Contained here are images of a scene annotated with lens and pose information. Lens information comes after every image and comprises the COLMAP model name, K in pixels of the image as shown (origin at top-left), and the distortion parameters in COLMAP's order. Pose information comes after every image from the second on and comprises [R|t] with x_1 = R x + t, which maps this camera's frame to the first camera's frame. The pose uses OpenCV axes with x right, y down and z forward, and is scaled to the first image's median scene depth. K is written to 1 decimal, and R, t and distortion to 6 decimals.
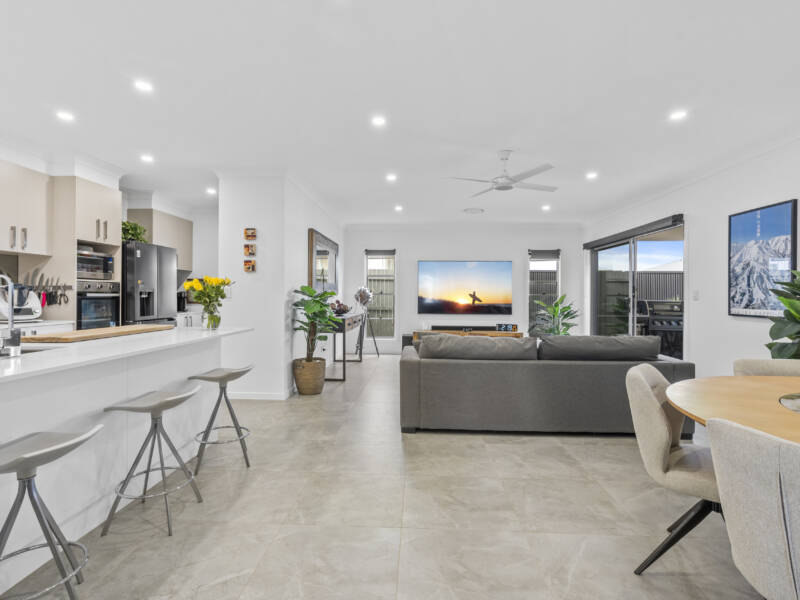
lens RADIAL K [[412.5, 0, 396.4], [0, 412.5, 291.8], [0, 0, 1]] dist [-0.005513, 0.000984]
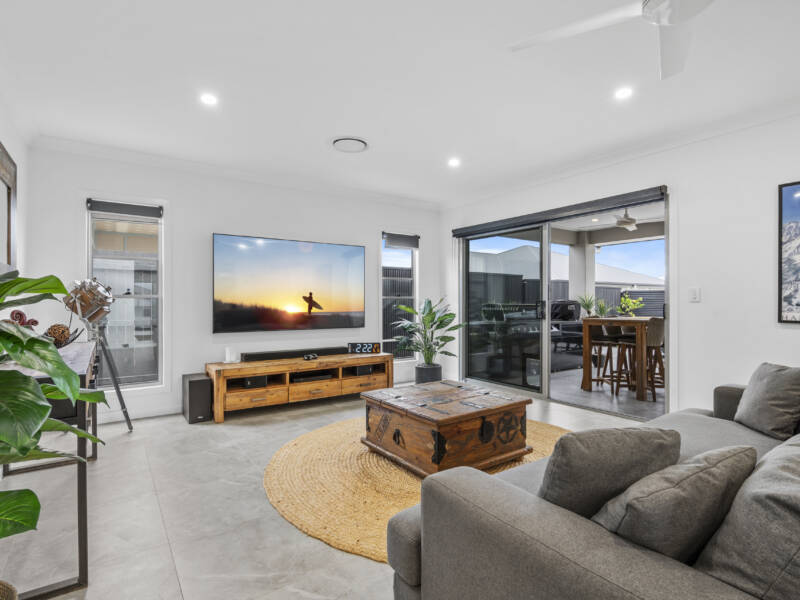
lens RADIAL K [[412.5, 0, 396.5], [0, 412.5, 303.4], [0, 0, 1]] dist [-0.005513, 0.000984]
pose [[0.787795, -0.007717, 0.615890, -0.166885], [-0.000953, 0.999905, 0.013748, 0.013686], [-0.615937, -0.011417, 0.787712, 0.826021]]
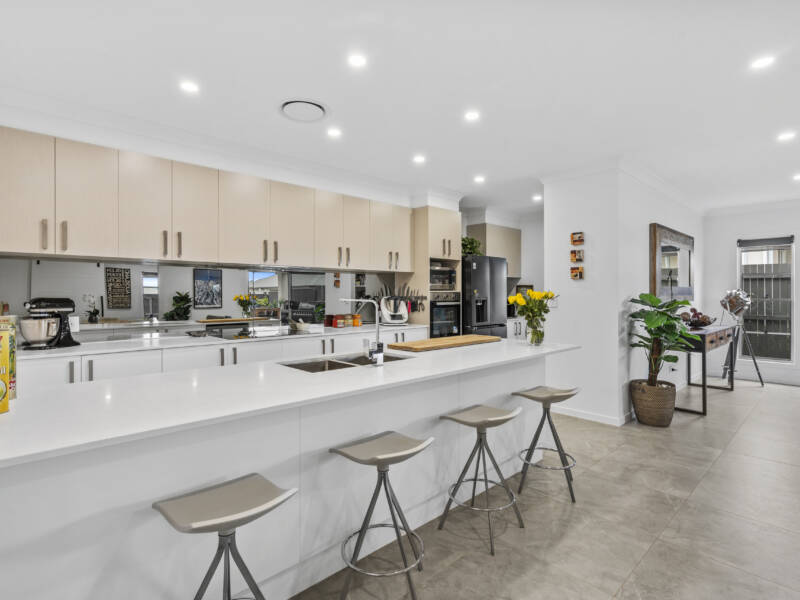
lens RADIAL K [[412.5, 0, 391.4], [0, 412.5, 294.3], [0, 0, 1]] dist [-0.005513, 0.000984]
pose [[0.714837, -0.005292, -0.699271, -0.007174], [0.011261, 0.999929, 0.003946, -0.026480], [0.699200, -0.010695, 0.714846, 0.050354]]
